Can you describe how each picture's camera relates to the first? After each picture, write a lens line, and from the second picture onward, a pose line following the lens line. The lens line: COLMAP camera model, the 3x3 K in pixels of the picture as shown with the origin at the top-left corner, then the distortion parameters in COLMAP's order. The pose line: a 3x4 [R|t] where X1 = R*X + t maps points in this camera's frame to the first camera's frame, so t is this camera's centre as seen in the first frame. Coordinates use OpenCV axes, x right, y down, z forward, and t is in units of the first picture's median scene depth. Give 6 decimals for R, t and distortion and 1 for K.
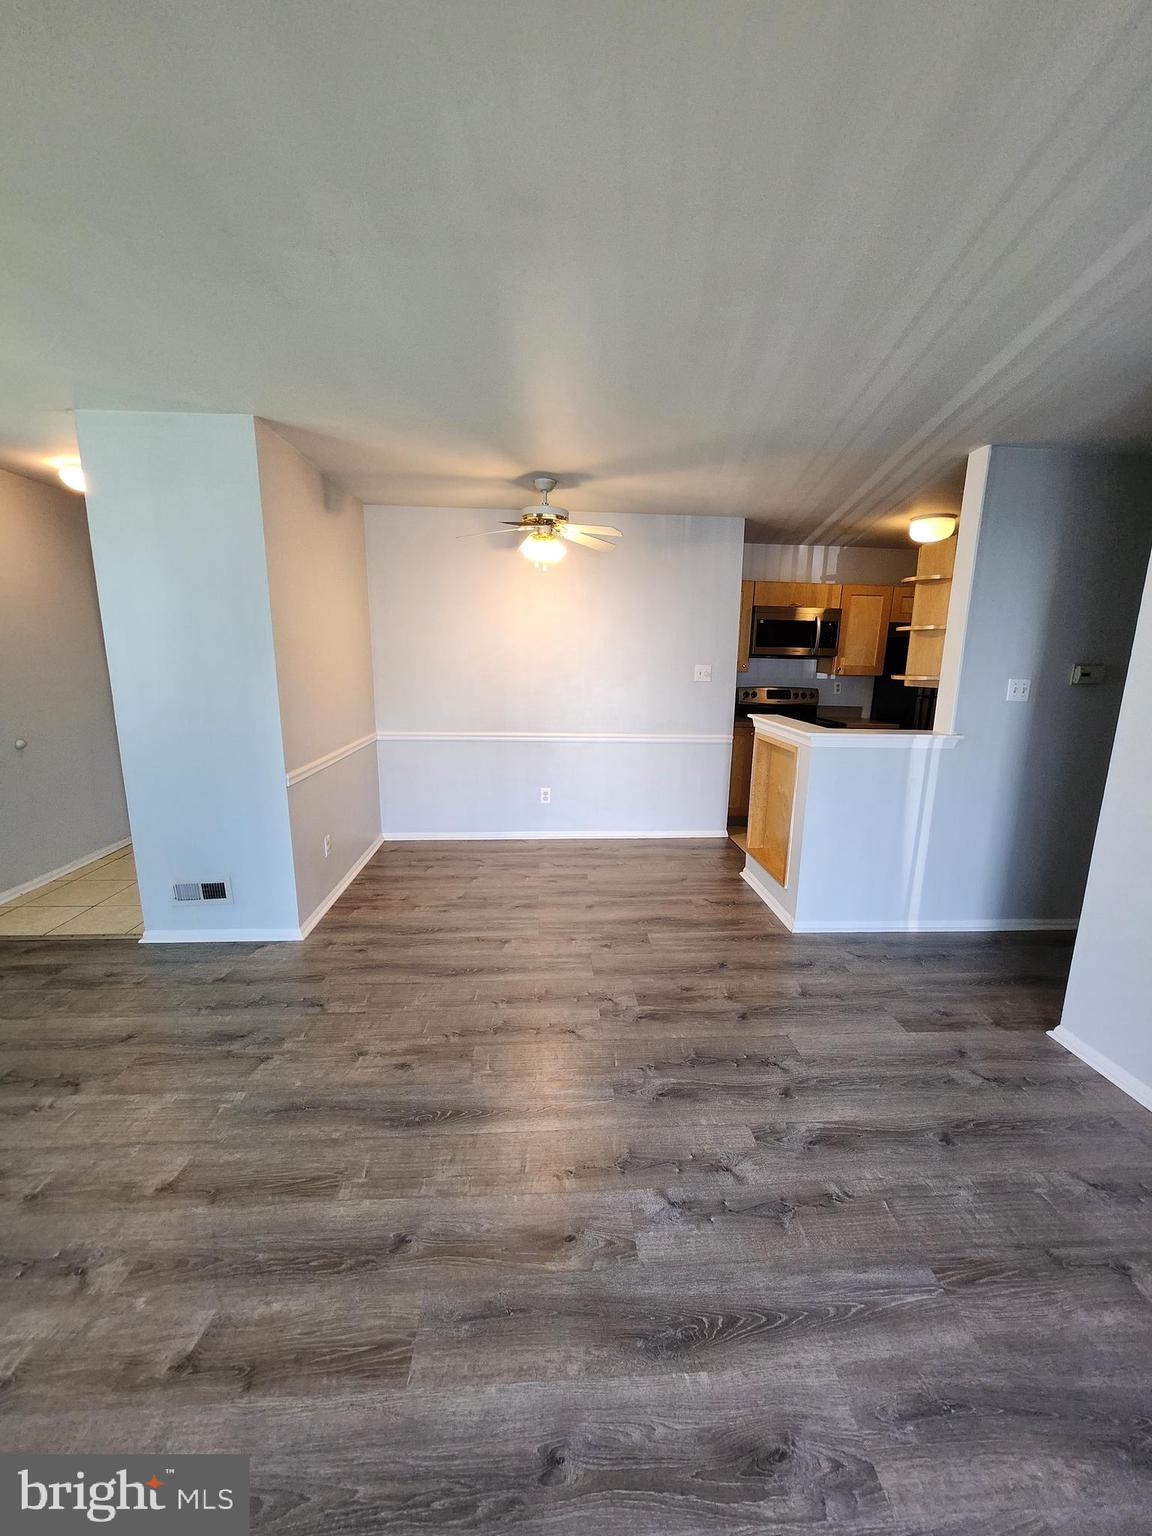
lens RADIAL K [[605.2, 0, 581.1], [0, 605.2, 776.3], [0, 0, 1]] dist [-0.003988, 0.001135]
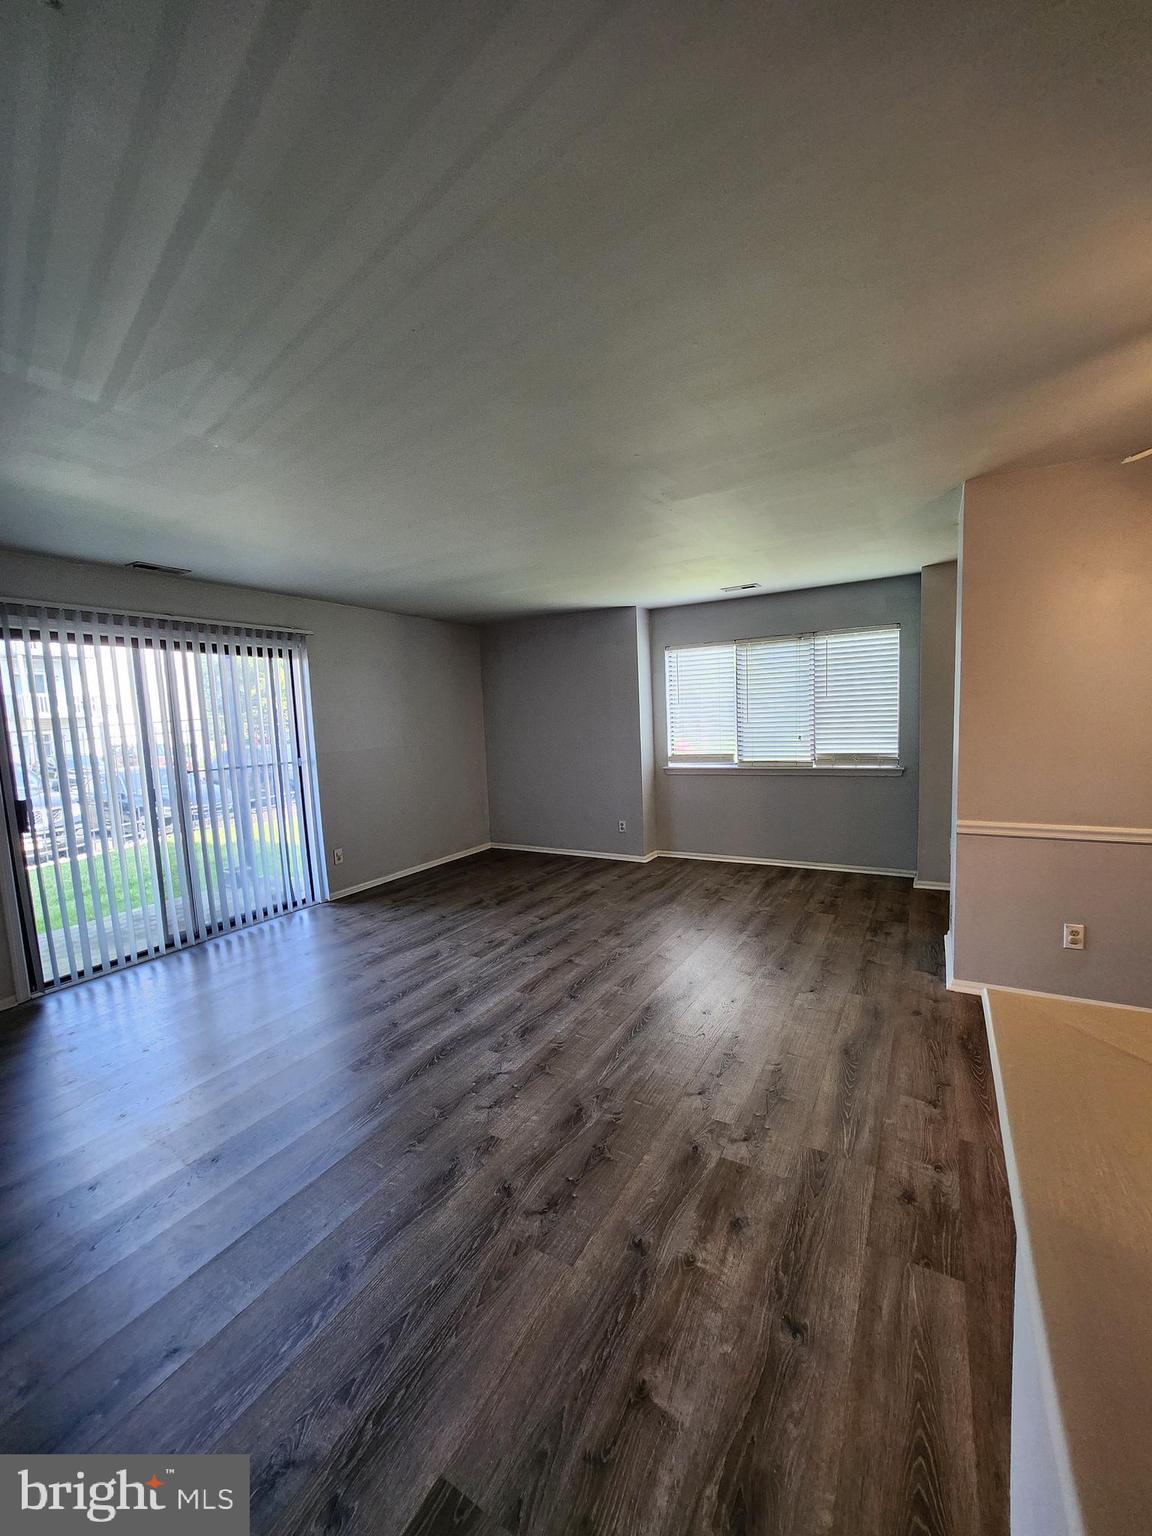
lens RADIAL K [[605.2, 0, 591.9], [0, 605.2, 773.0], [0, 0, 1]] dist [-0.003988, 0.001135]
pose [[-0.540989, 0.084247, -0.836800, 0.818786], [-0.138318, 0.972510, 0.187332, -0.223315], [0.829578, 0.217089, -0.514464, 1.209385]]
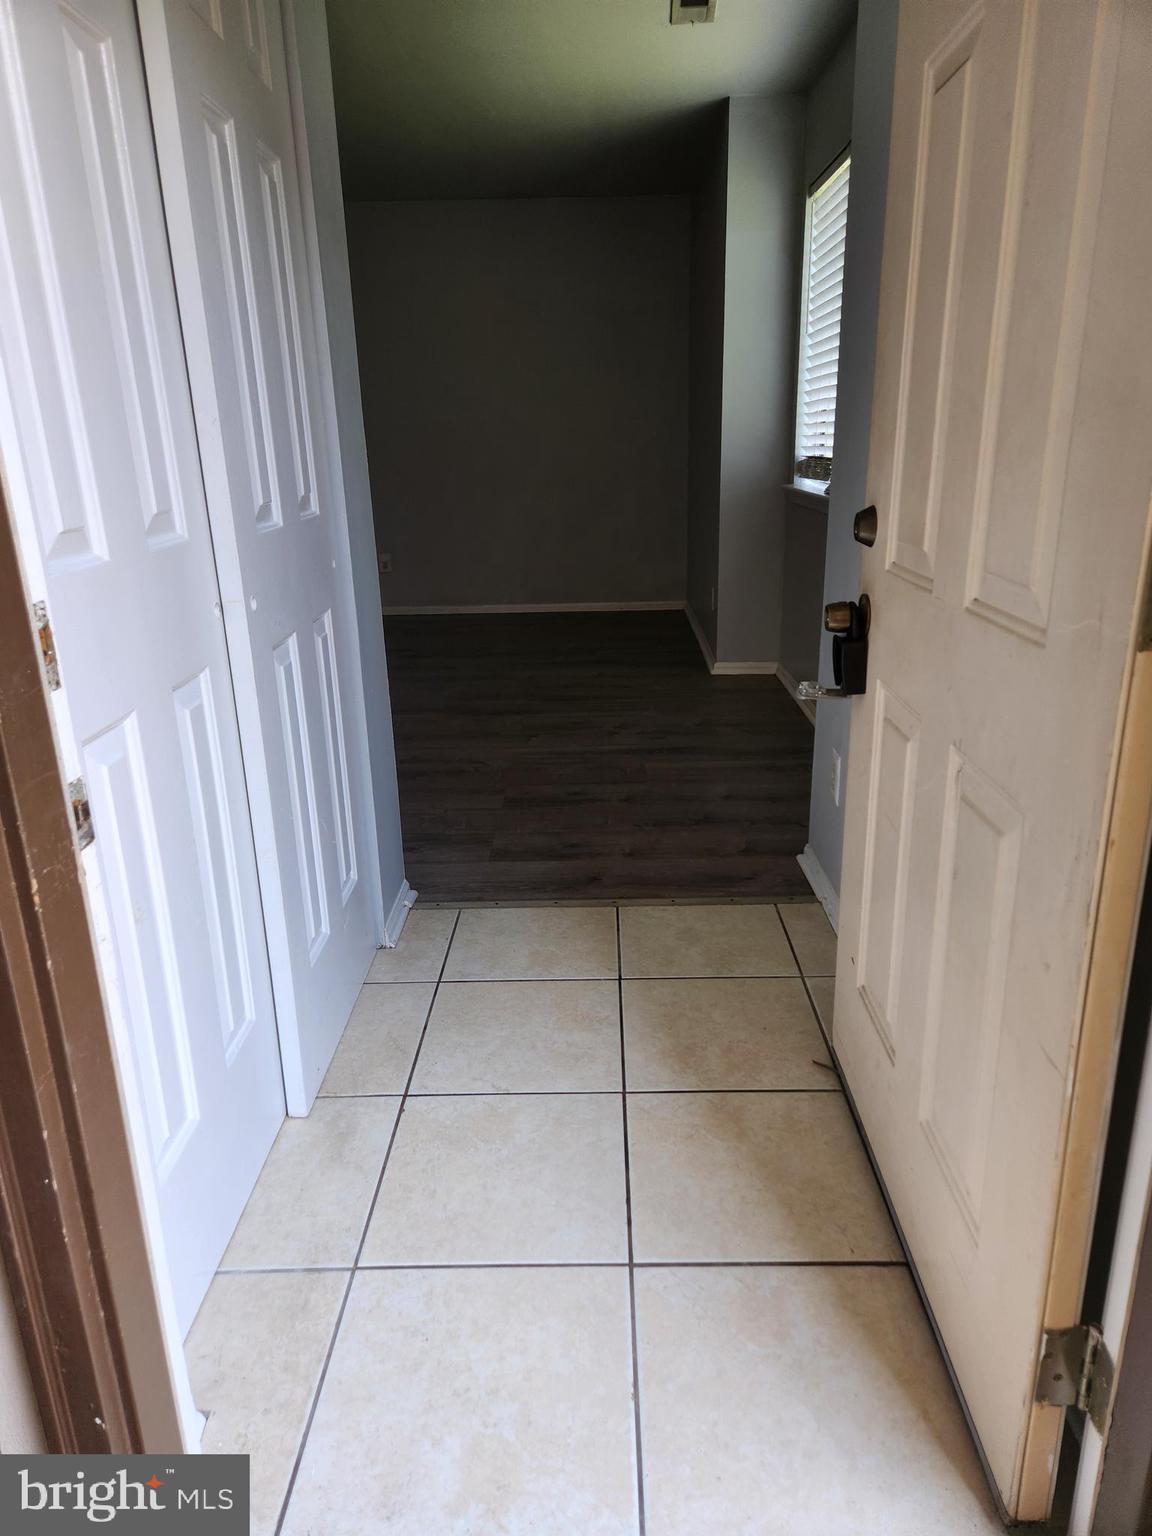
lens RADIAL K [[1032.0, 0, 579.5], [0, 1032.0, 765.6], [0, 0, 1]] dist [0.036015, 0.000412]
pose [[-0.996576, -0.013247, 0.081618, -1.190731], [0.028969, 0.868583, 0.494696, -0.345874], [-0.077445, 0.495367, -0.865225, 2.169658]]
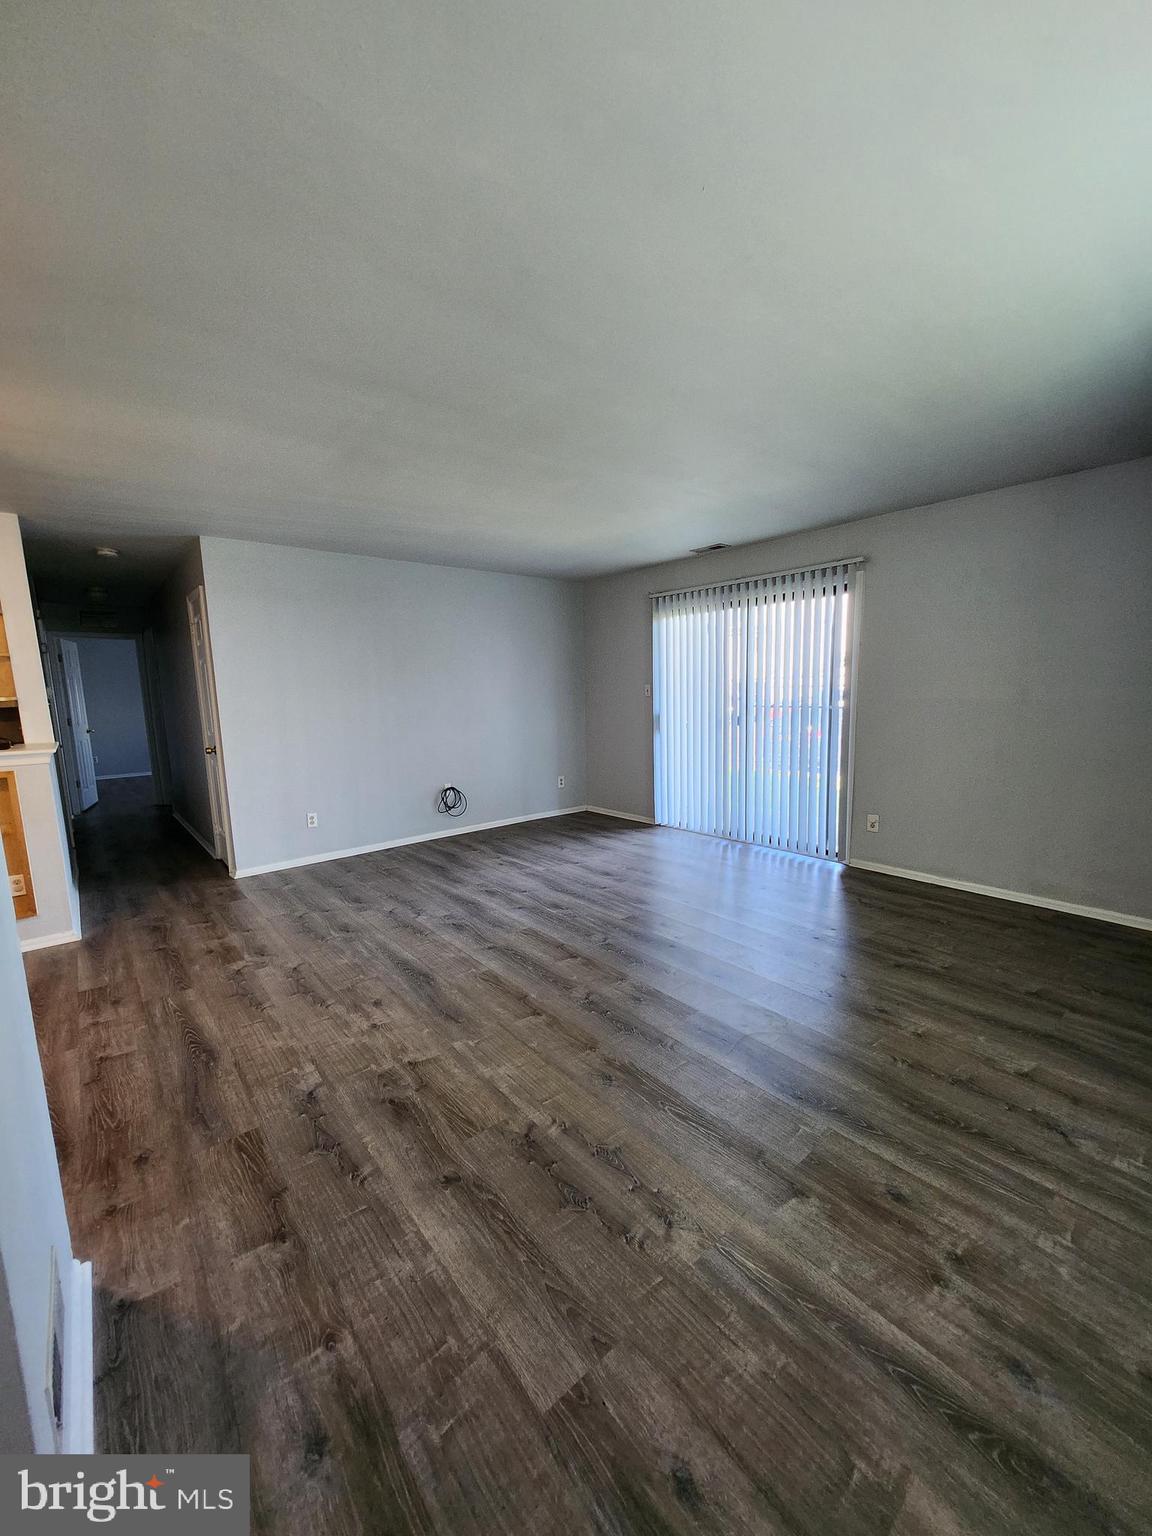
lens RADIAL K [[605.2, 0, 585.1], [0, 605.2, 782.9], [0, 0, 1]] dist [-0.003988, 0.001135]
pose [[-0.598501, -0.129812, 0.790535, -1.298924], [0.172960, 0.942575, 0.285722, -0.197300], [-0.782229, 0.307736, -0.541680, 1.063144]]
